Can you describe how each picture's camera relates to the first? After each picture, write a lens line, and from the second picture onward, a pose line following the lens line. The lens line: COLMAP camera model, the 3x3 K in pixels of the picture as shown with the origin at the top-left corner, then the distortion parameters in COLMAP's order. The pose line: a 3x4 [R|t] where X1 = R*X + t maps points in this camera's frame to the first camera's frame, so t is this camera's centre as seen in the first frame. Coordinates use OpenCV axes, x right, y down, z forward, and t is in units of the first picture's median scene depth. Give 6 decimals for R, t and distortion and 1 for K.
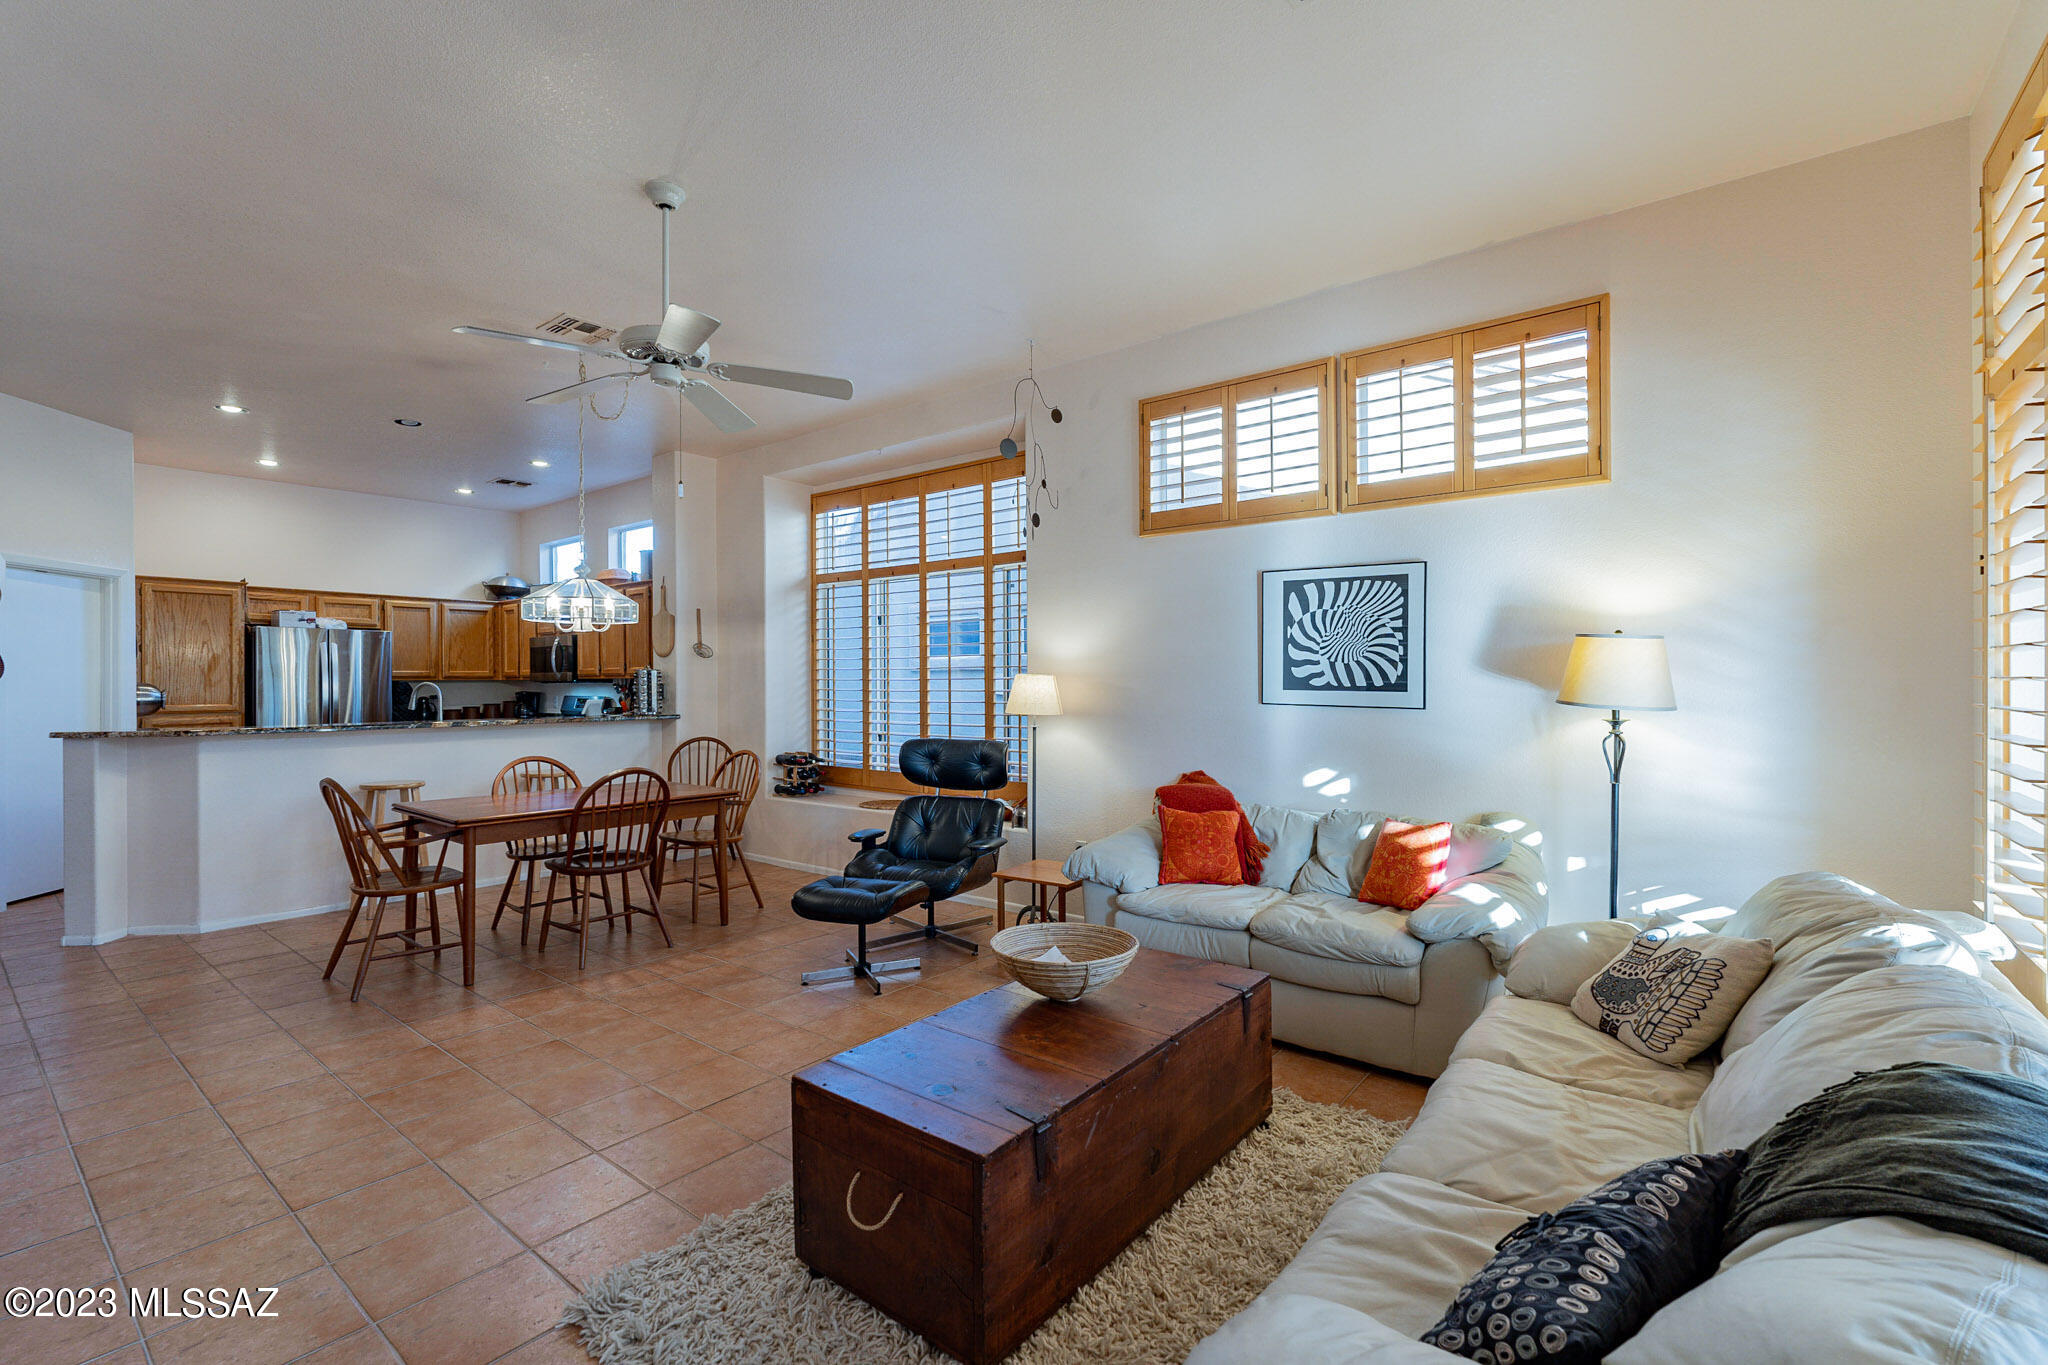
lens RADIAL K [[898.6, 0, 1025.4], [0, 898.6, 679.7], [0, 0, 1]] dist [0.002989, -0.000114]
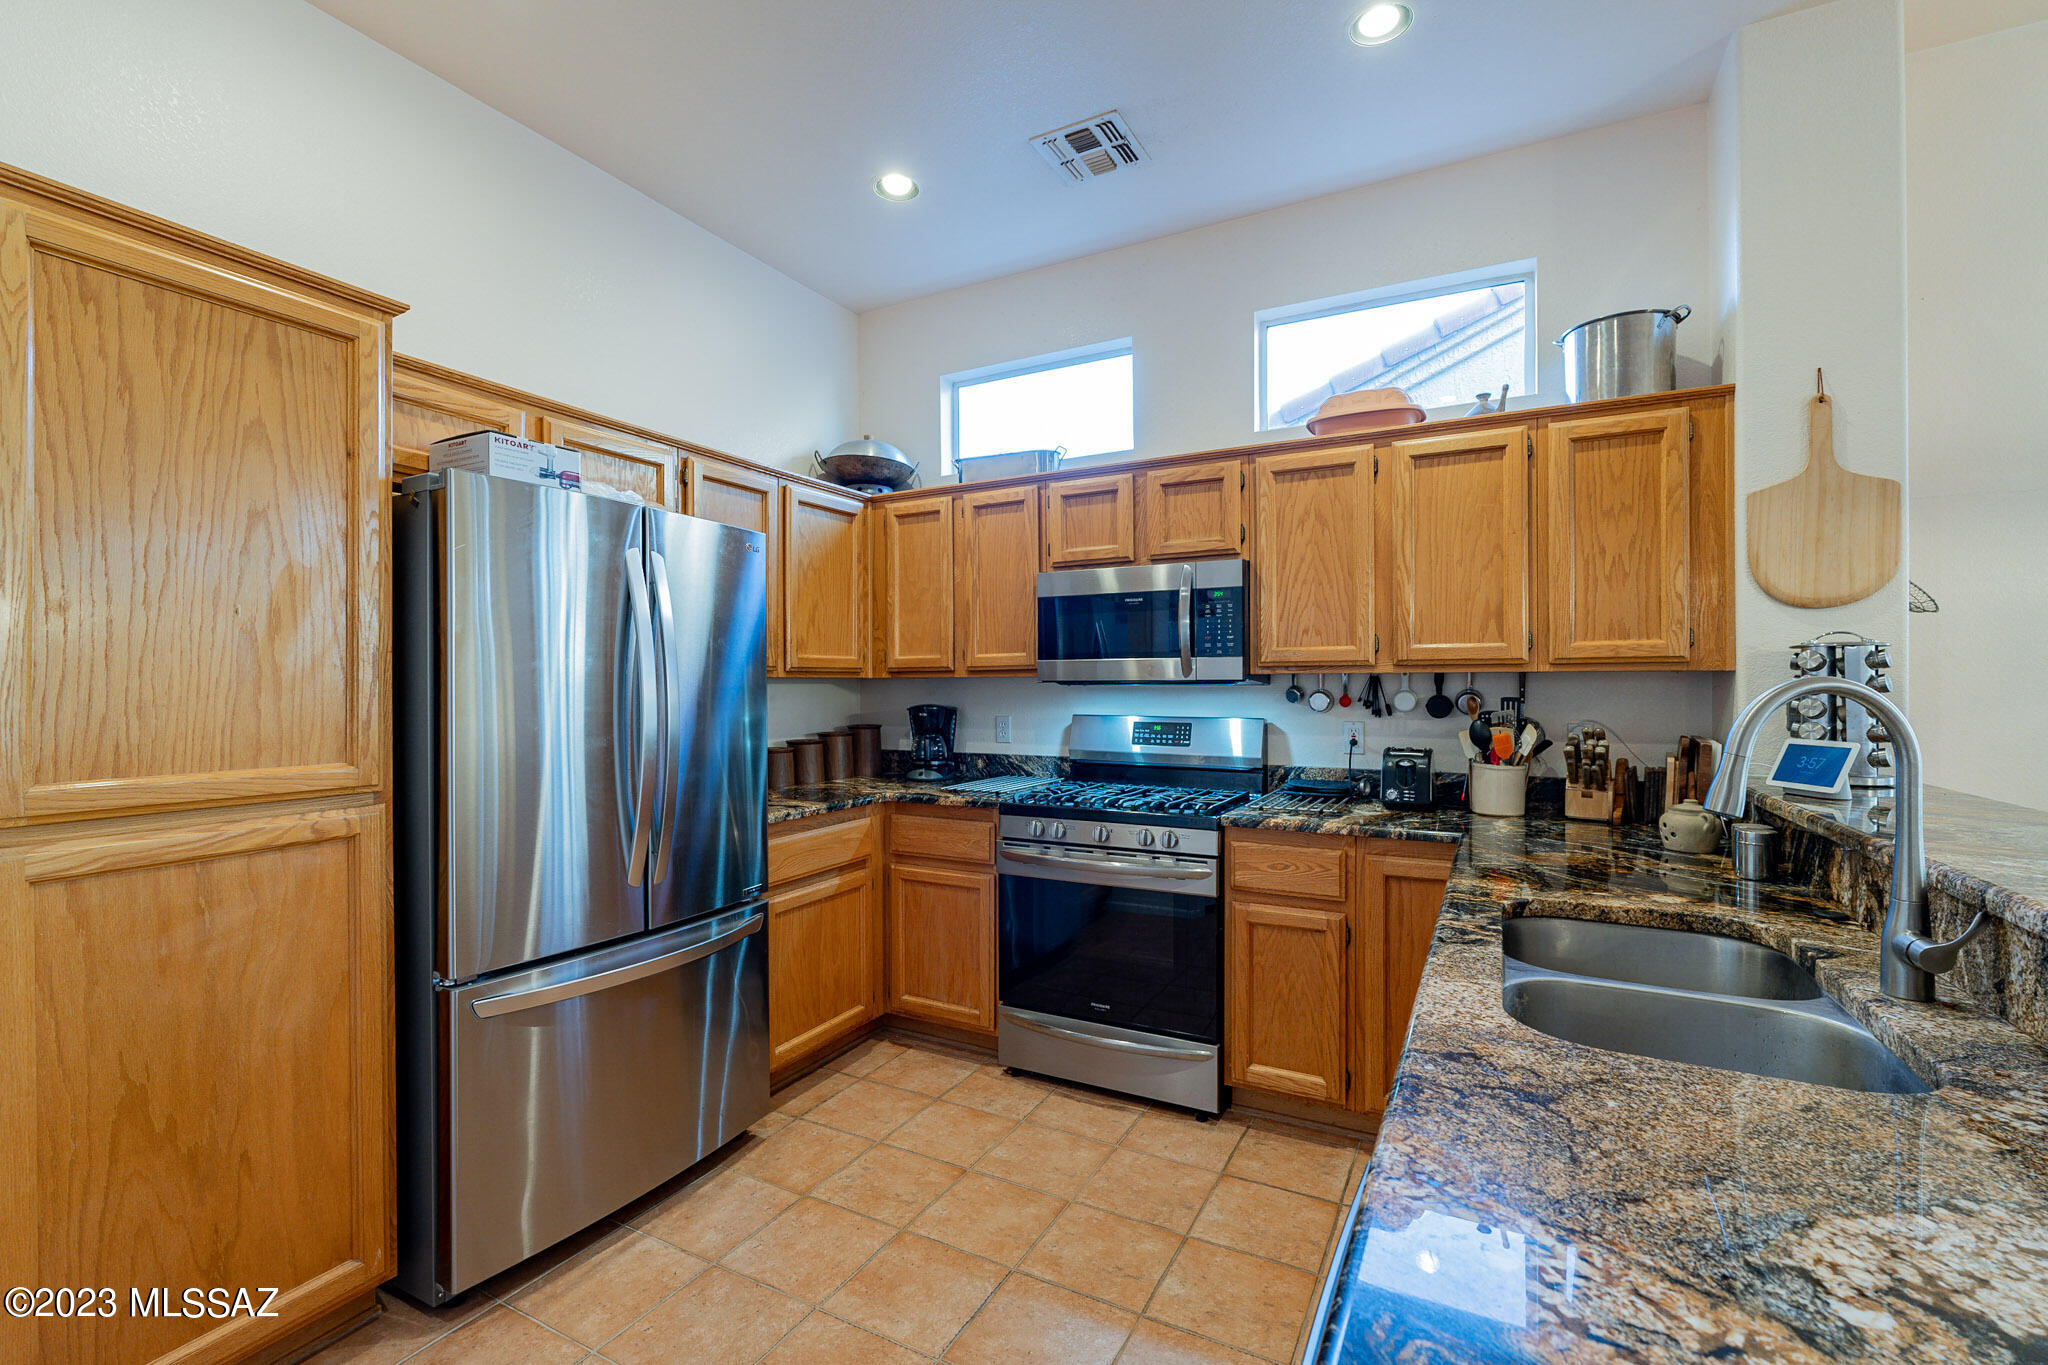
lens RADIAL K [[898.6, 0, 1018.8], [0, 898.6, 685.2], [0, 0, 1]] dist [0.002989, -0.000114]
pose [[0.989706, 0.001469, 0.143111, -0.654912], [-0.002300, 0.999981, 0.005643, 0.001833], [-0.143100, -0.005914, 0.989691, 0.645370]]
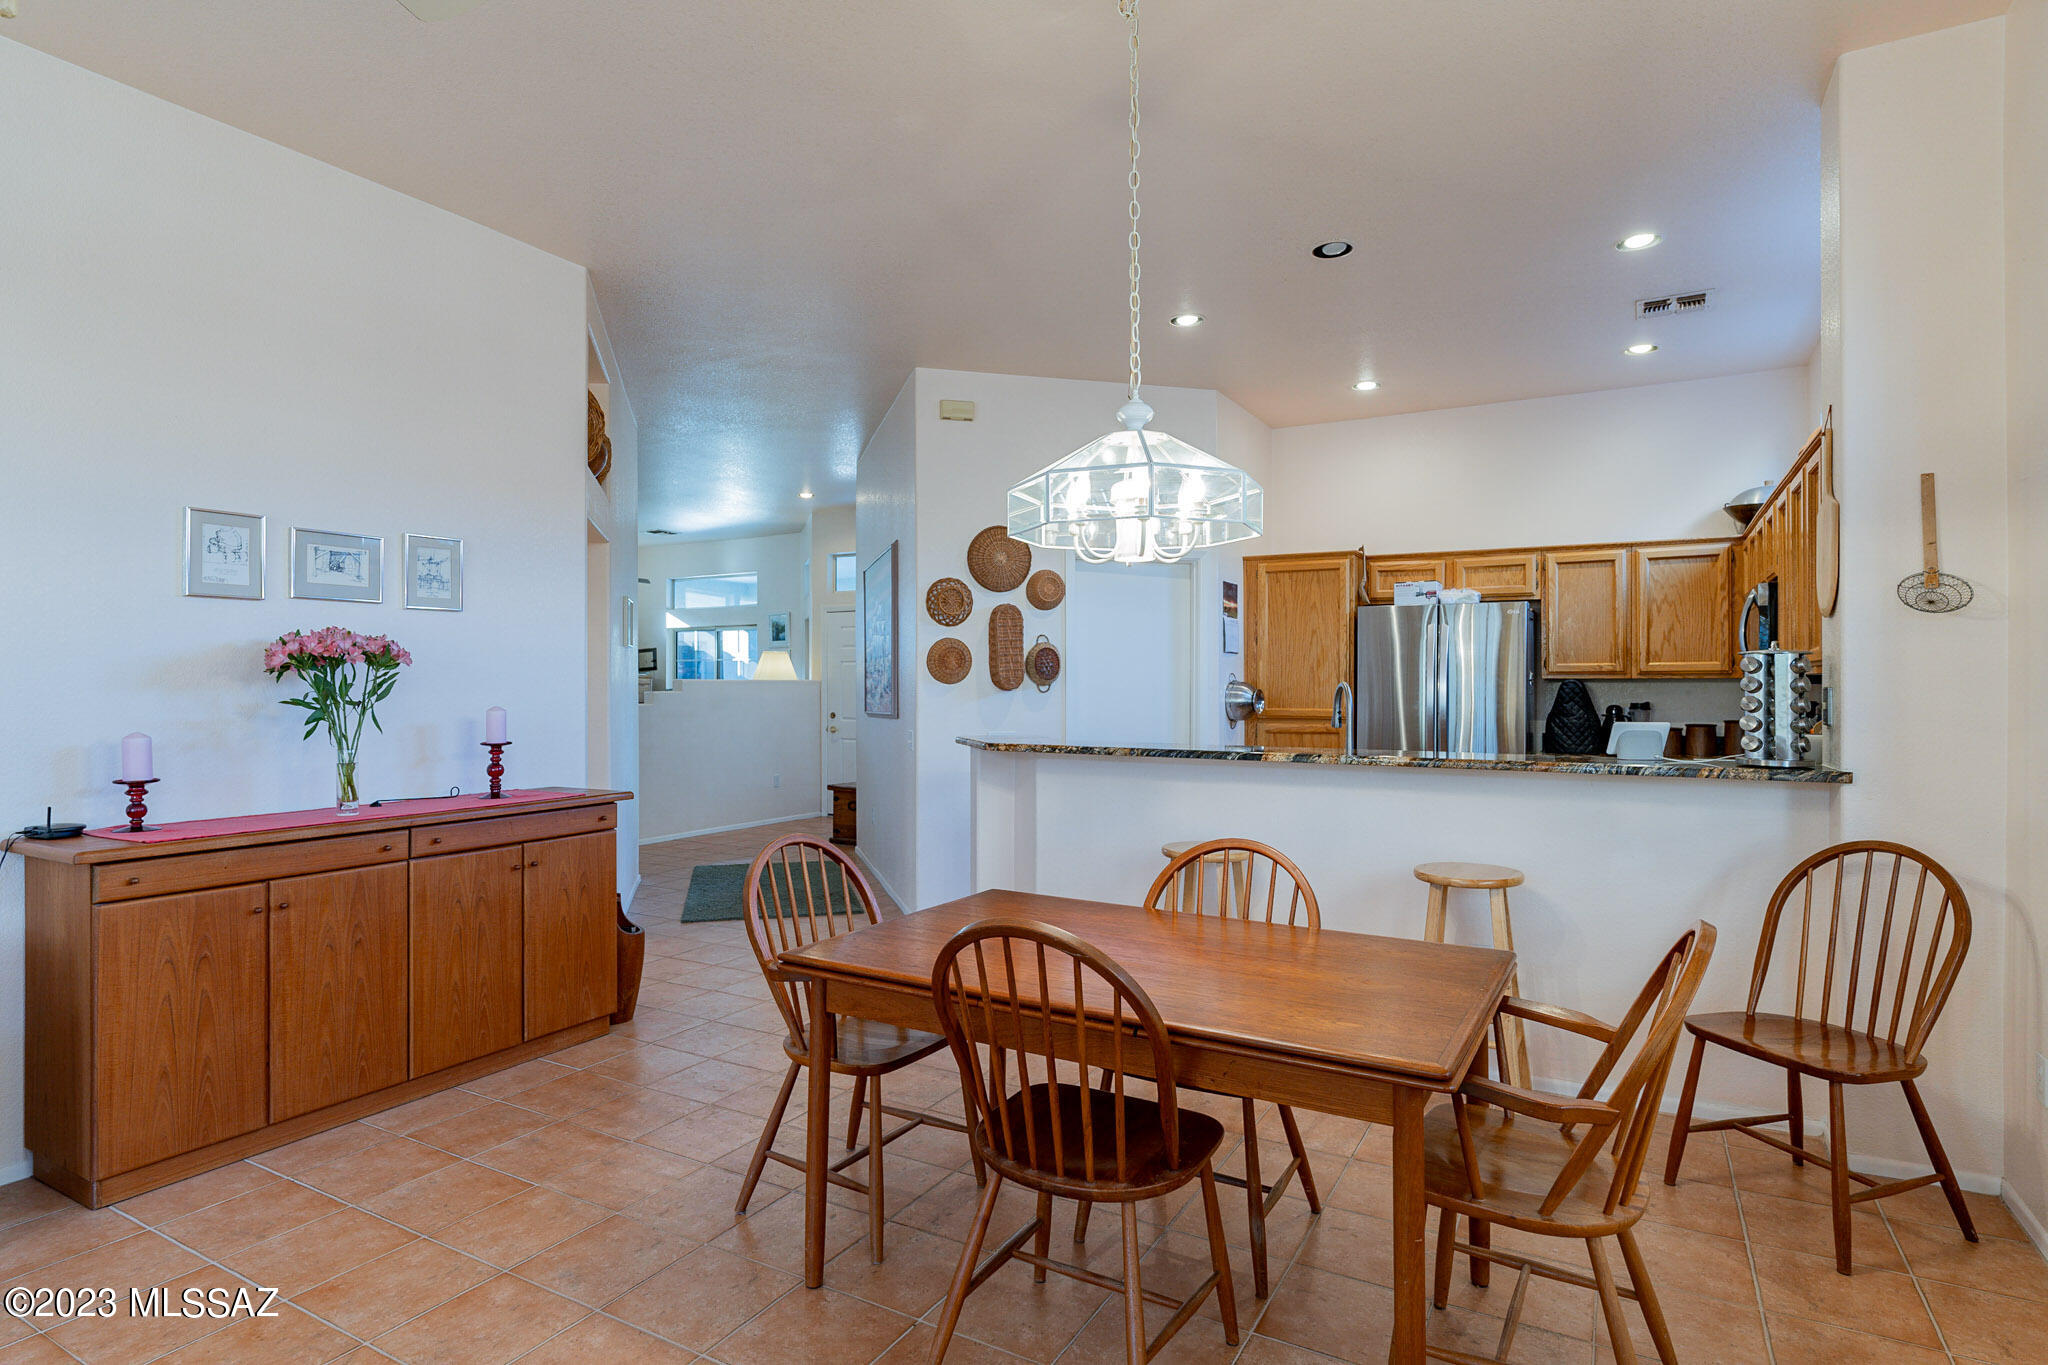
lens RADIAL K [[1074.2, 0, 1030.5], [0, 1074.2, 689.4], [0, 0, 1]] dist [-0.017824, 0.000306]
pose [[0.146785, 0.008558, -0.989131, -0.005695], [0.004264, 0.999948, 0.009285, -0.000098], [0.989159, -0.005580, 0.146741, 0.540077]]
